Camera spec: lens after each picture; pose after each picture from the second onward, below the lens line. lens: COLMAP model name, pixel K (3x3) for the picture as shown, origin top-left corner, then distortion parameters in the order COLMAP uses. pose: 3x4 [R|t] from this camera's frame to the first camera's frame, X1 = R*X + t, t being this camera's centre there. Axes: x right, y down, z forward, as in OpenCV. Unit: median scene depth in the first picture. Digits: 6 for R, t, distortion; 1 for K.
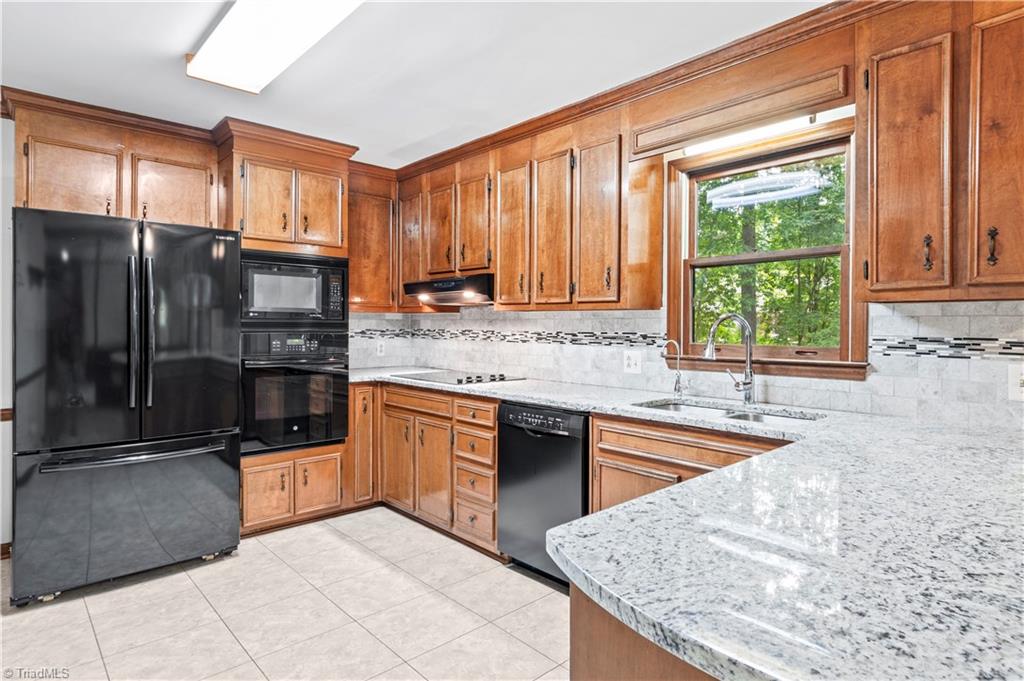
lens RADIAL K [[556.5, 0, 527.2], [0, 556.5, 335.3], [0, 0, 1]] dist [-0.030052, -0.000163]
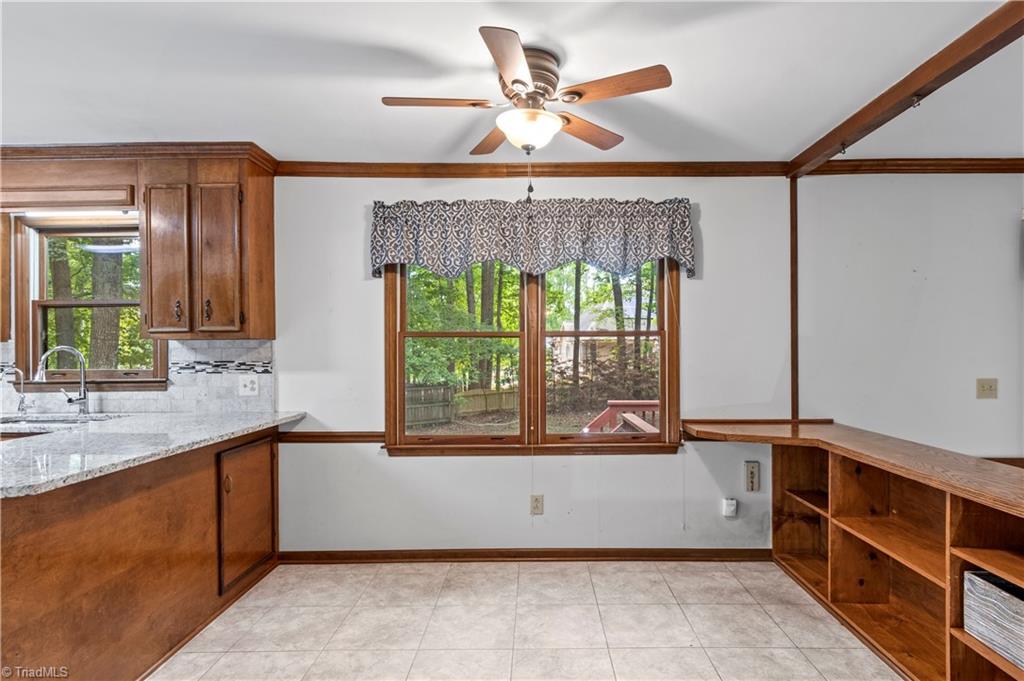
lens RADIAL K [[575.4, 0, 535.8], [0, 575.4, 352.4], [0, 0, 1]] dist [-0.001560, 0.000203]
pose [[0.684348, -0.007407, 0.729118, 0.107458], [0.021653, 0.999714, -0.010167, 0.010461], [-0.728834, 0.022746, 0.684312, -0.562748]]
